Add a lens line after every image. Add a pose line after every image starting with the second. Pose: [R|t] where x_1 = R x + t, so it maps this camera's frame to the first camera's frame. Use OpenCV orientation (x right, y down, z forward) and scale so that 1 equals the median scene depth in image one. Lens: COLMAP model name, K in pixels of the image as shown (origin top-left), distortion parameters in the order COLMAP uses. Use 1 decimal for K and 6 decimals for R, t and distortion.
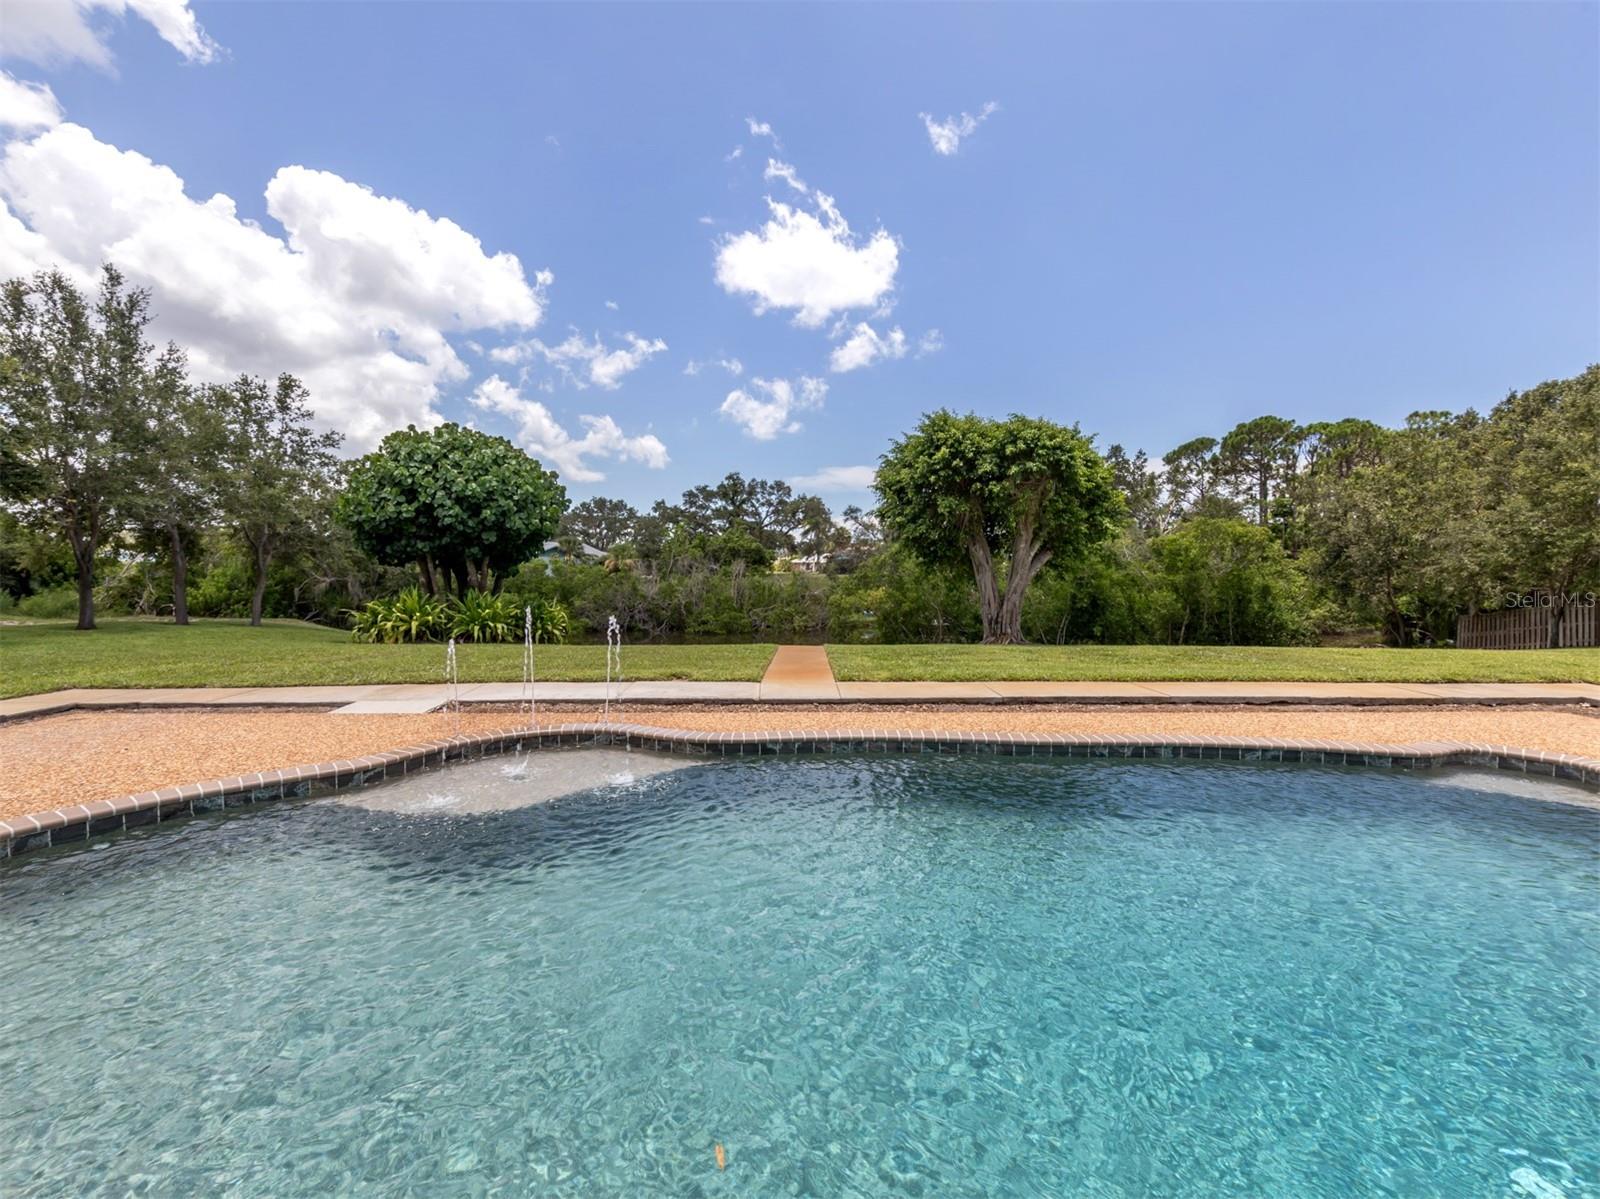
lens RADIAL K [[701.5, 0, 779.7], [0, 701.5, 622.0], [0, 0, 1]] dist [0.001075, 0.001810]
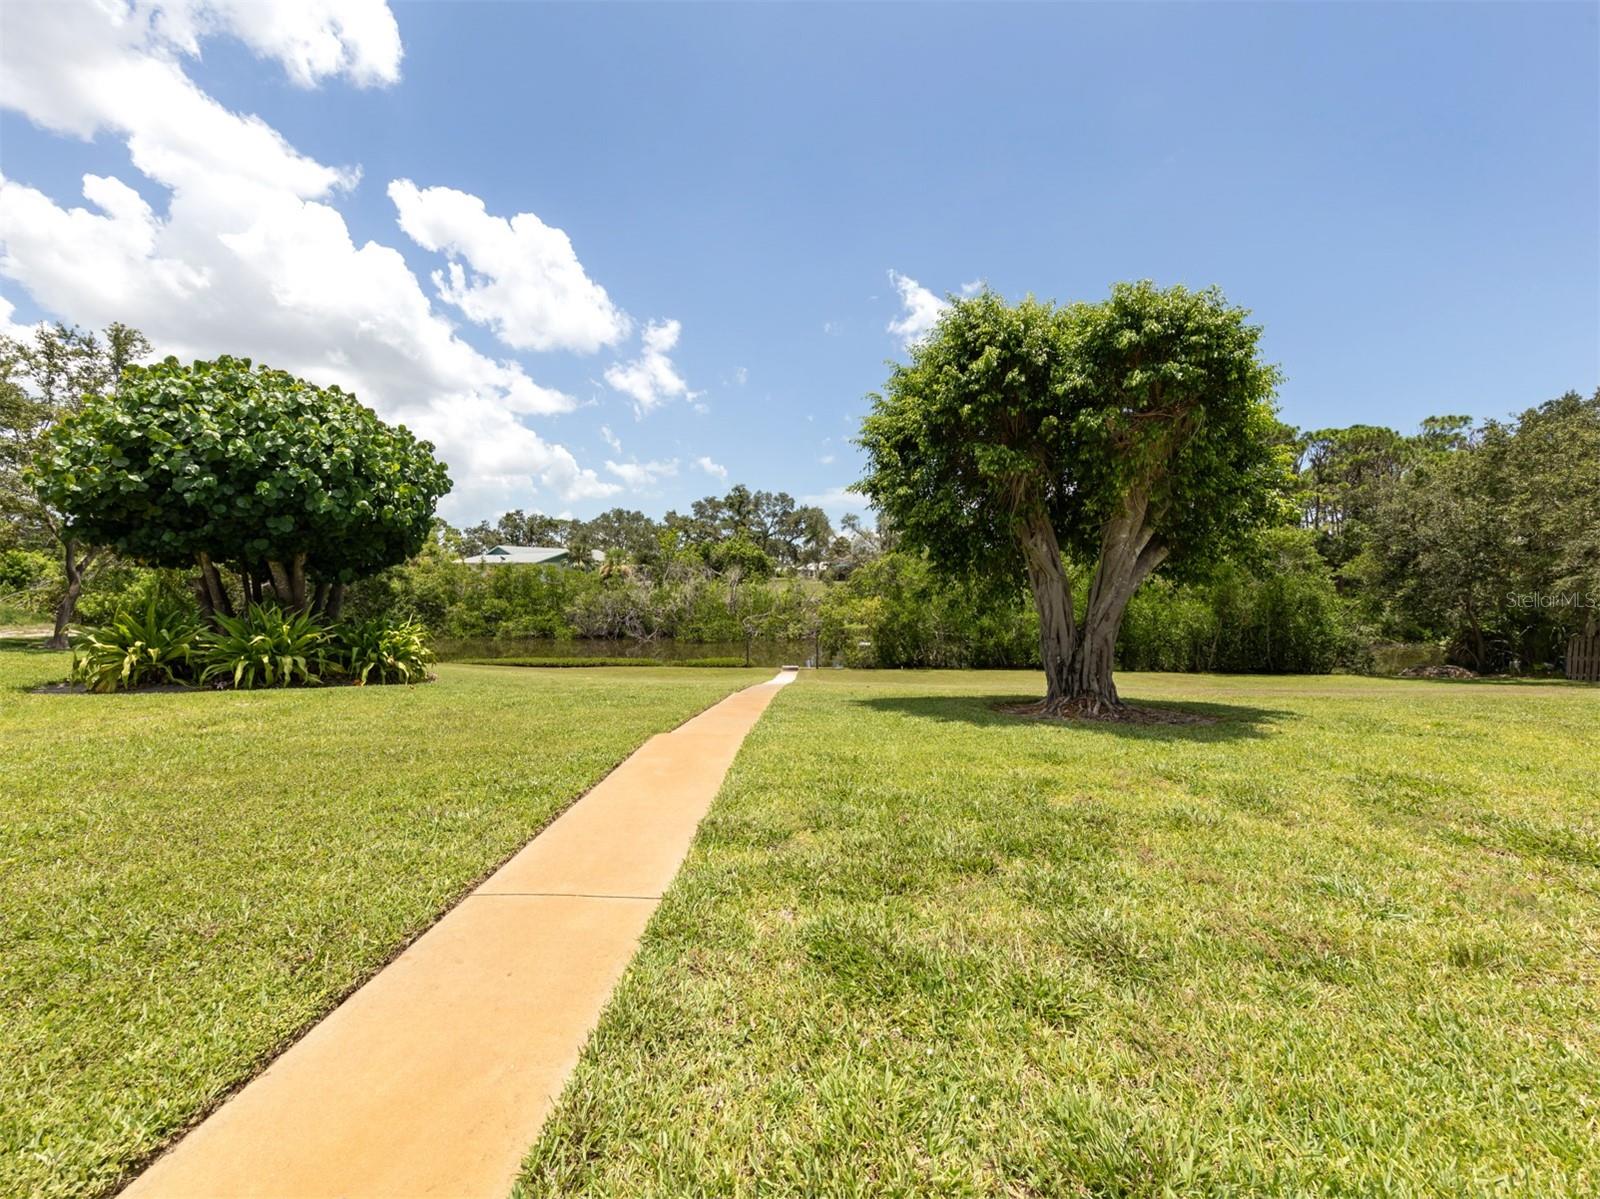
lens RADIAL K [[604.9, 0, 786.1], [0, 604.9, 612.6], [0, 0, 1]] dist [0.006078, 0.000182]
pose [[0.999943, 0.005886, -0.008909, 0.047232], [-0.006013, 0.999880, -0.014299, -0.022822], [0.008823, 0.014352, 0.999858, 0.298079]]
